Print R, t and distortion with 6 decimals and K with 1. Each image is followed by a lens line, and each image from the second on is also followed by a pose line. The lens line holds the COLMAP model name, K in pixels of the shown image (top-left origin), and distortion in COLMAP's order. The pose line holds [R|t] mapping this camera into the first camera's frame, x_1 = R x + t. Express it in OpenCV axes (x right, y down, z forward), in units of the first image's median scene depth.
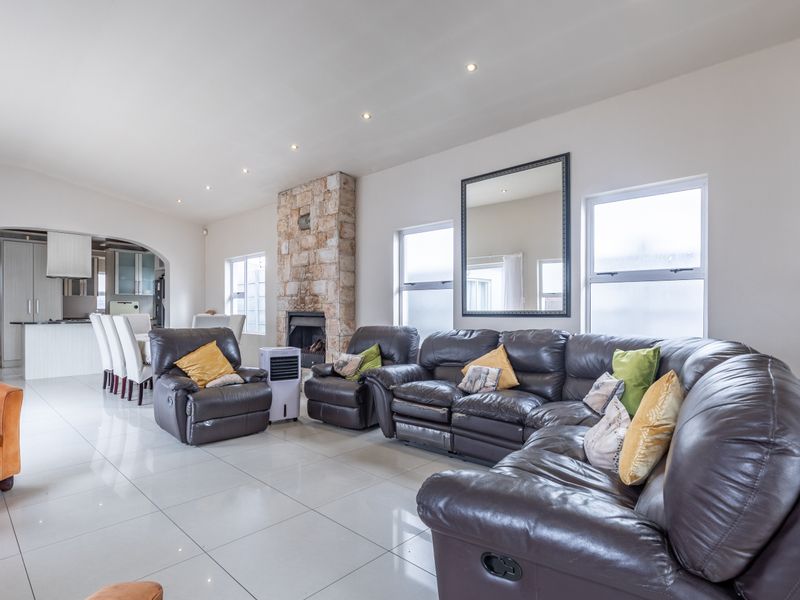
lens RADIAL K [[431.7, 0, 379.6], [0, 431.7, 310.8], [0, 0, 1]] dist [0.010564, 0.001137]
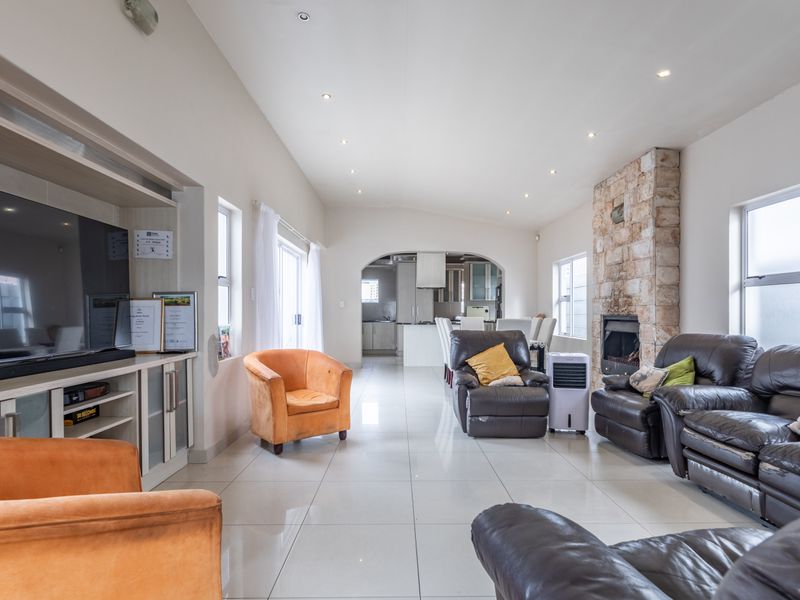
lens RADIAL K [[434.0, 0, 397.9], [0, 434.0, 311.2], [0, 0, 1]] dist [-0.004833, 0.000296]
pose [[0.711123, -0.004730, -0.703051, 0.140980], [-0.000627, 0.999973, -0.007361, 0.000512], [0.703067, 0.005675, 0.711101, 0.056574]]
